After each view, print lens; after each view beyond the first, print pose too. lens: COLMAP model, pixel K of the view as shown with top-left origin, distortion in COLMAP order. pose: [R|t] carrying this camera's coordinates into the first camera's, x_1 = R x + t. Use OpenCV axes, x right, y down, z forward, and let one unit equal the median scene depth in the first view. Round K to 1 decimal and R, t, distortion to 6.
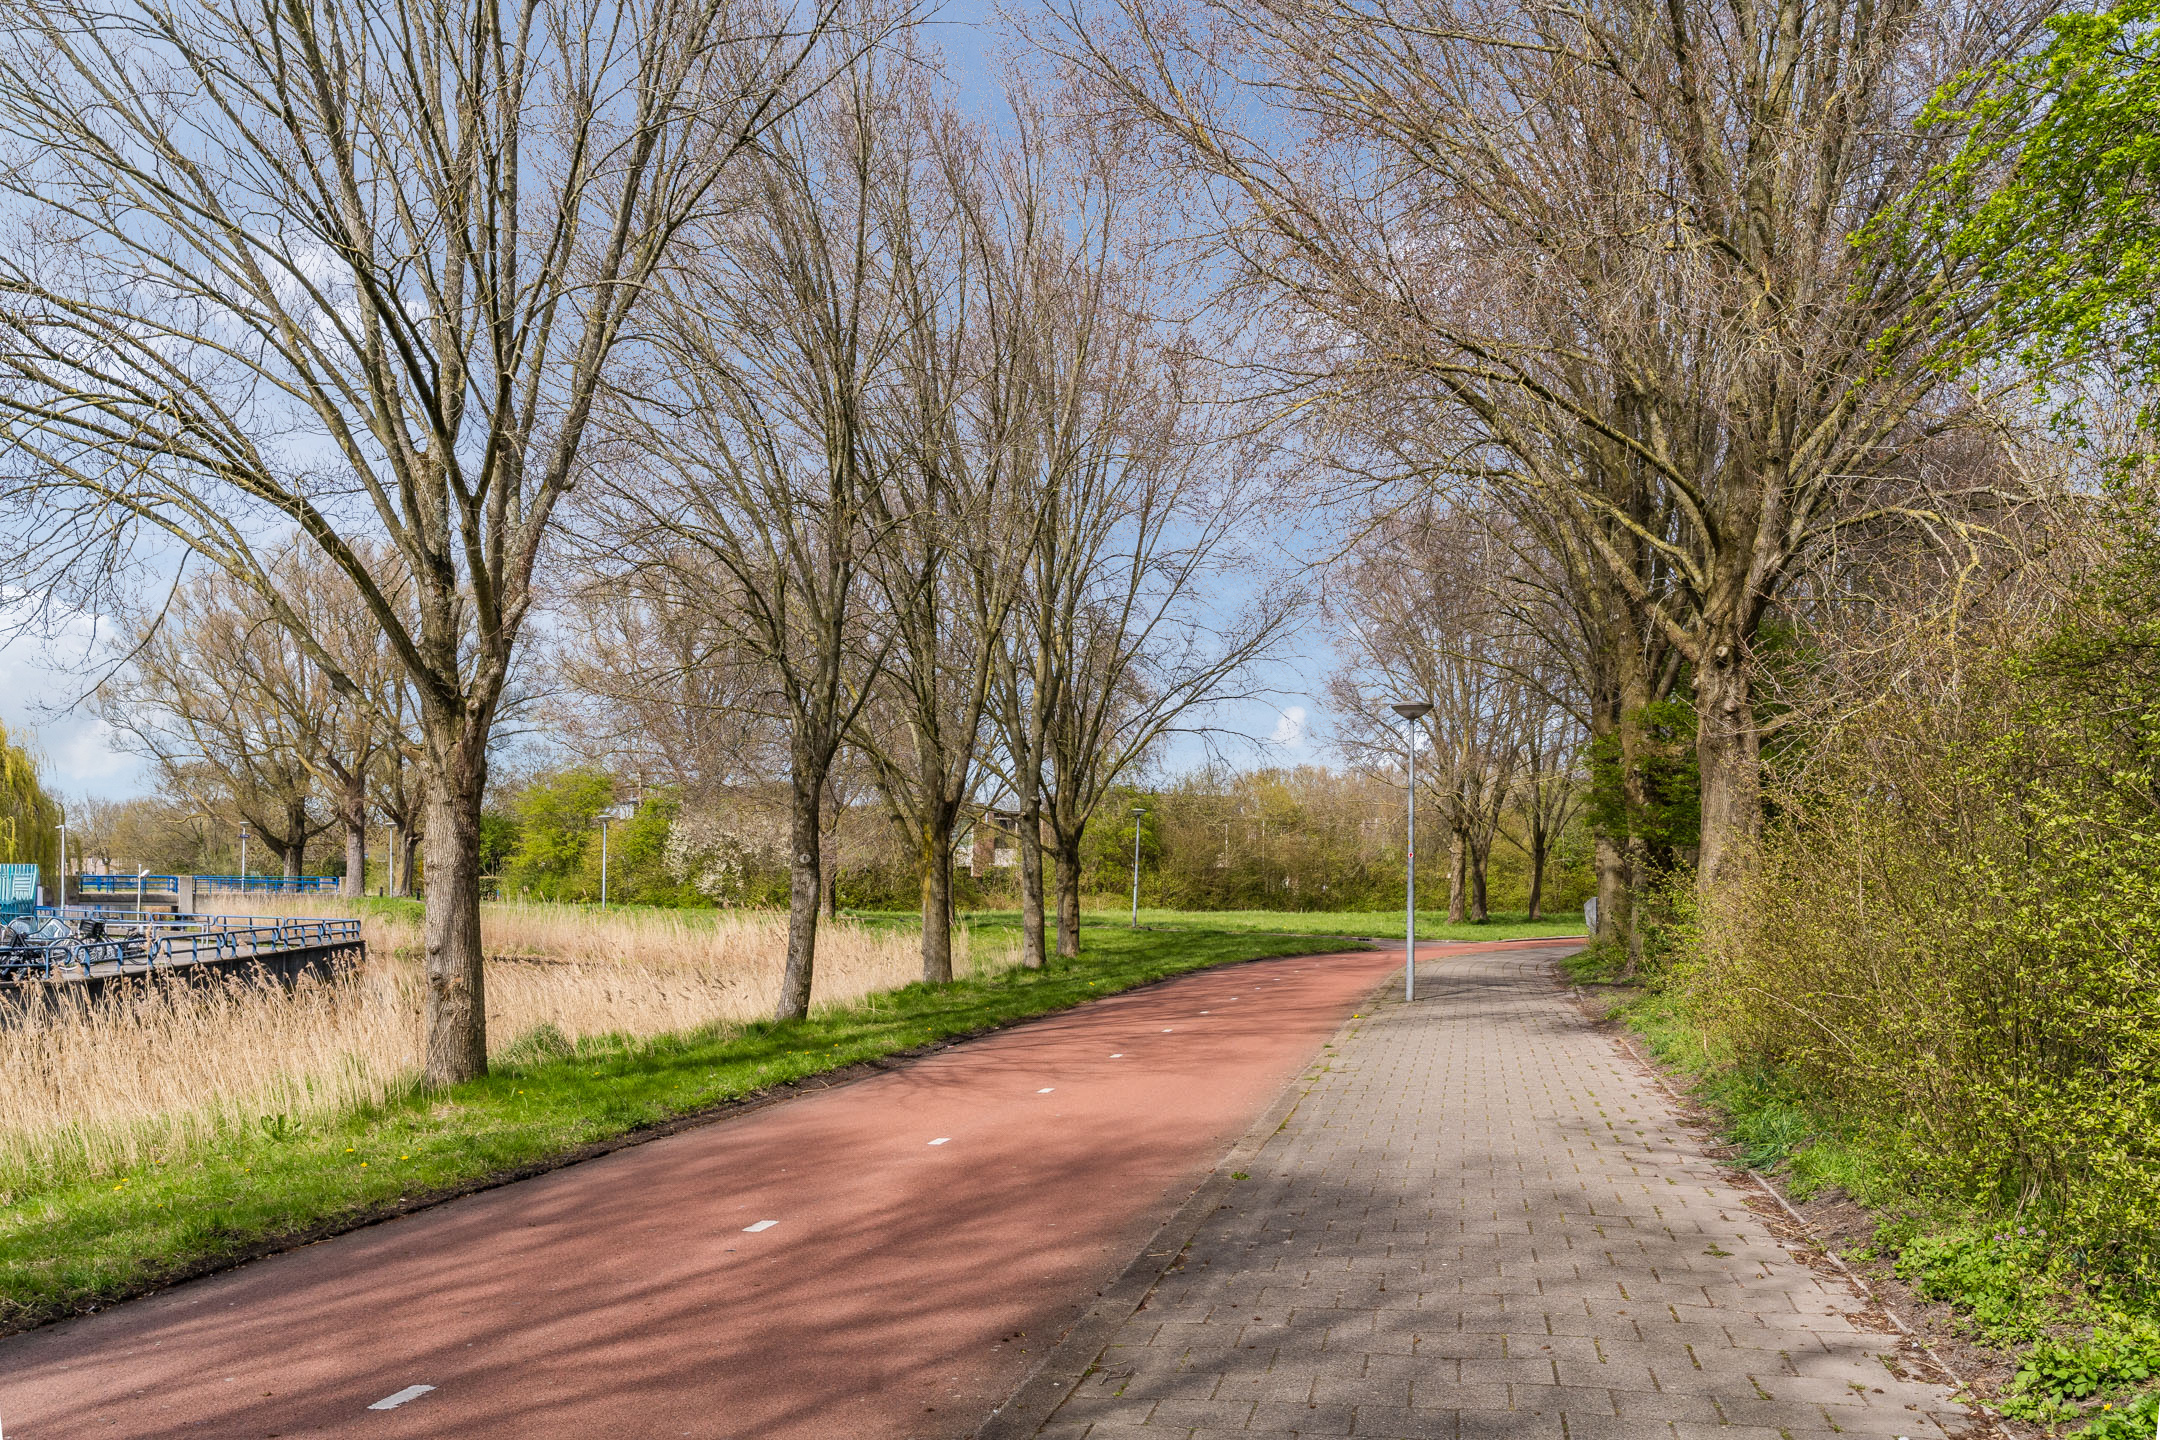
lens RADIAL K [[1781.2, 0, 1080.0], [0, 1781.2, 720.0], [0, 0, 1]] dist [-0.010429, -0.003669]
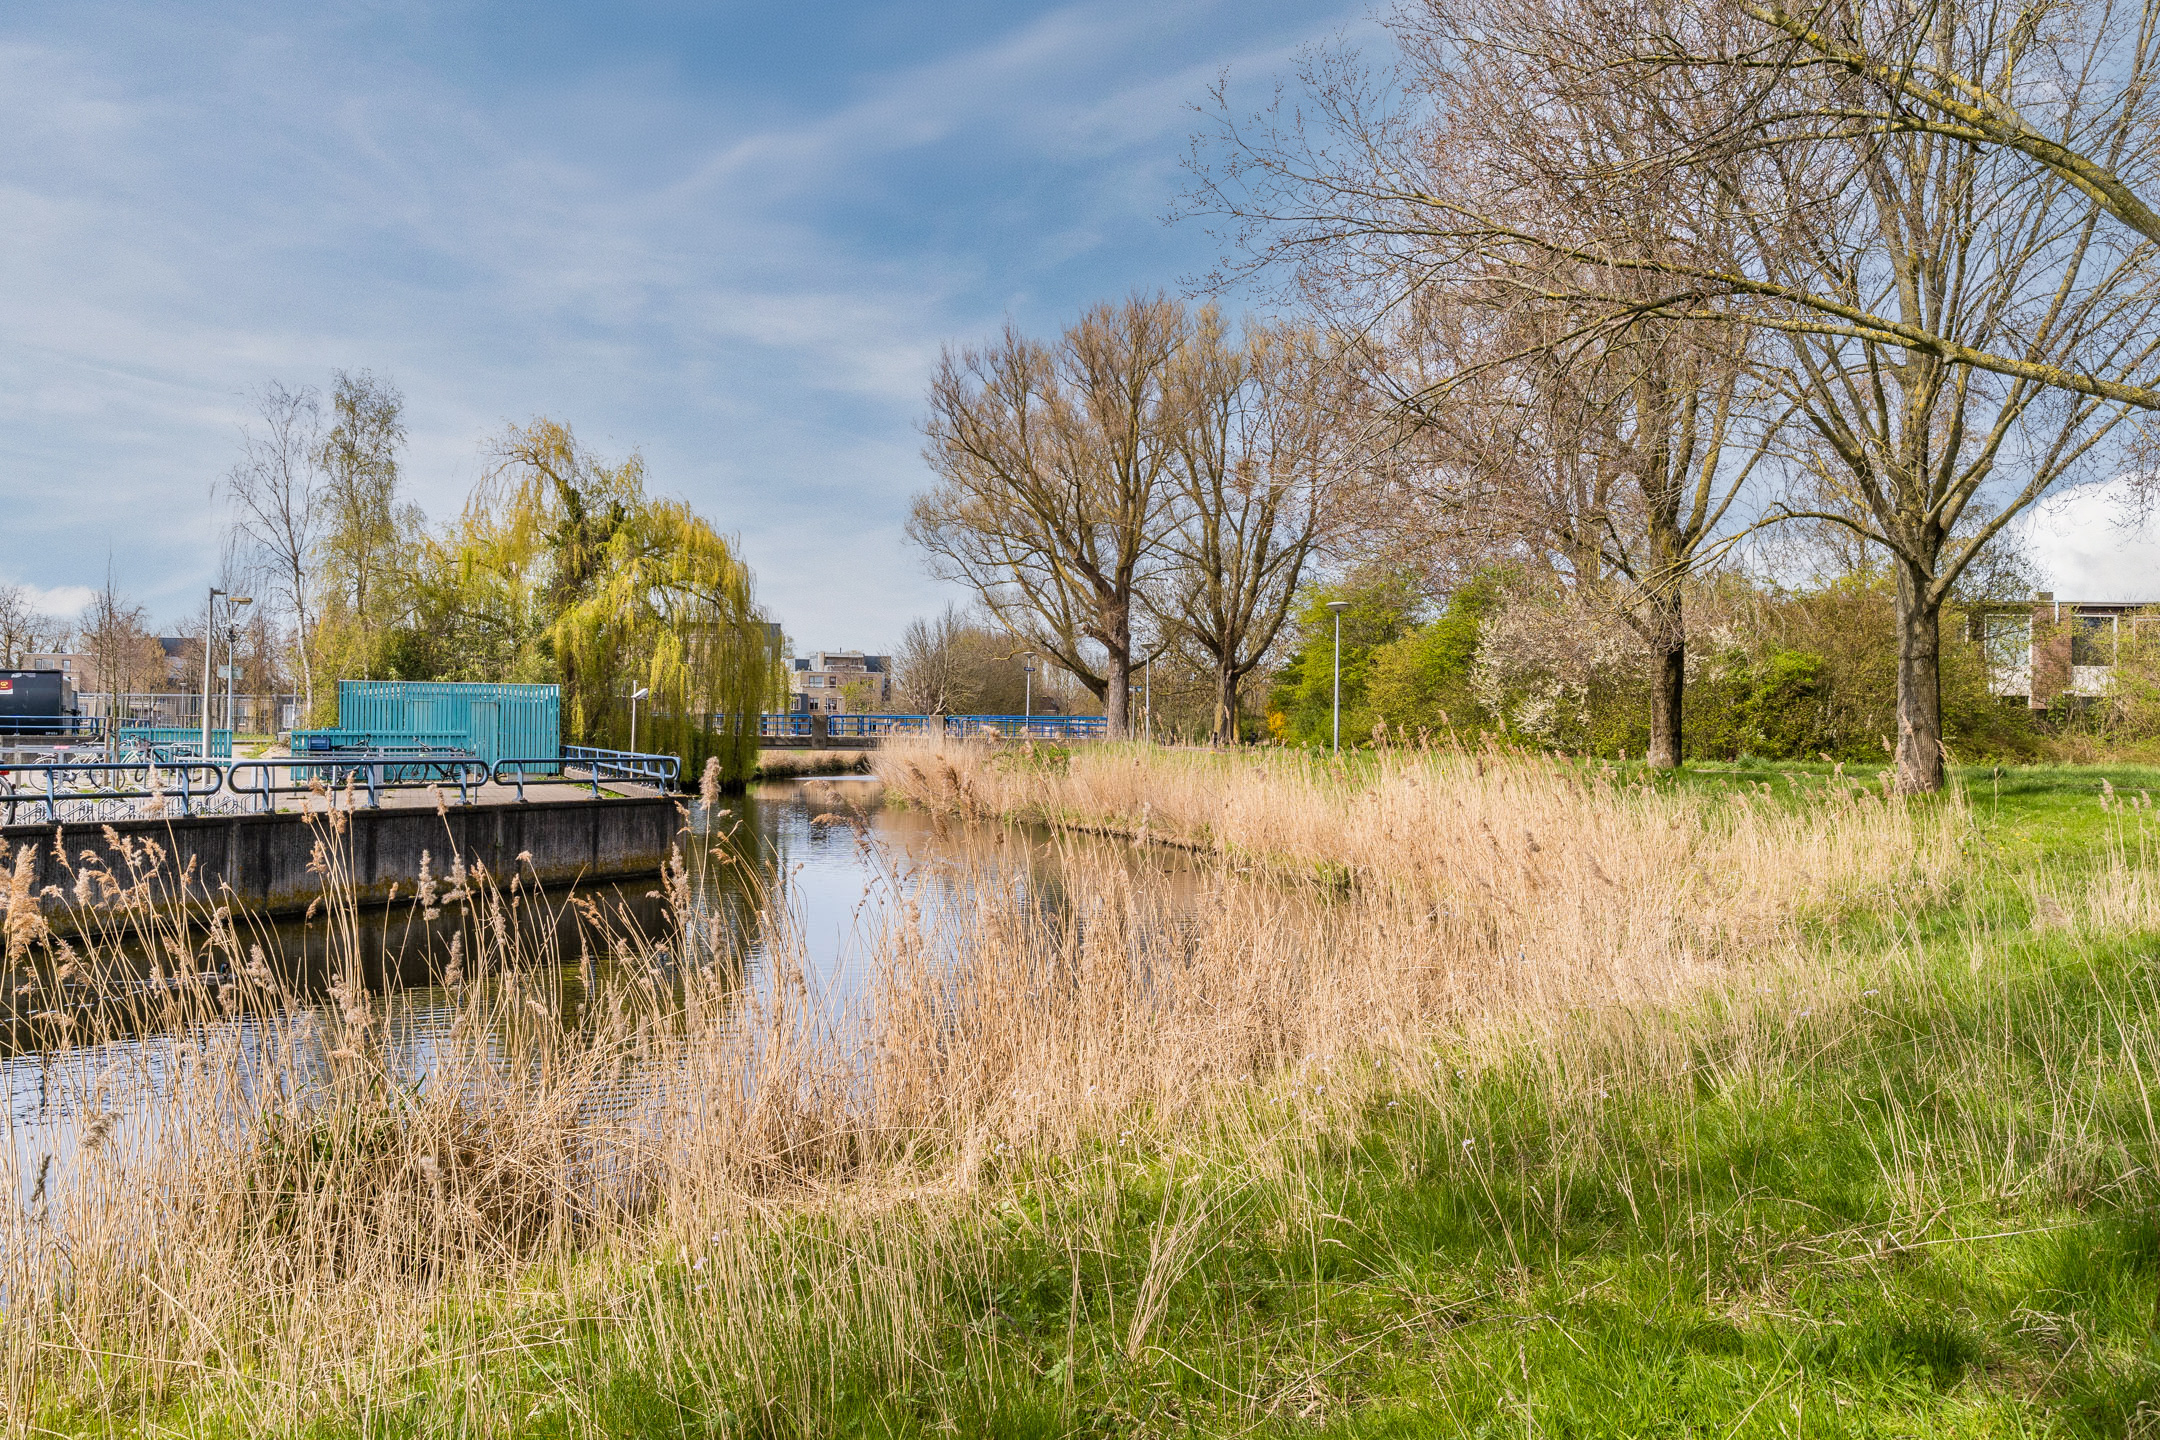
lens RADIAL K [[1781.2, 0, 1080.0], [0, 1781.2, 720.0], [0, 0, 1]] dist [-0.010429, -0.003669]
pose [[0.846857, -0.002094, -0.531816, -0.016558], [0.042606, 0.997045, 0.063920, 0.046786], [0.530111, -0.076790, 0.844444, 0.396984]]
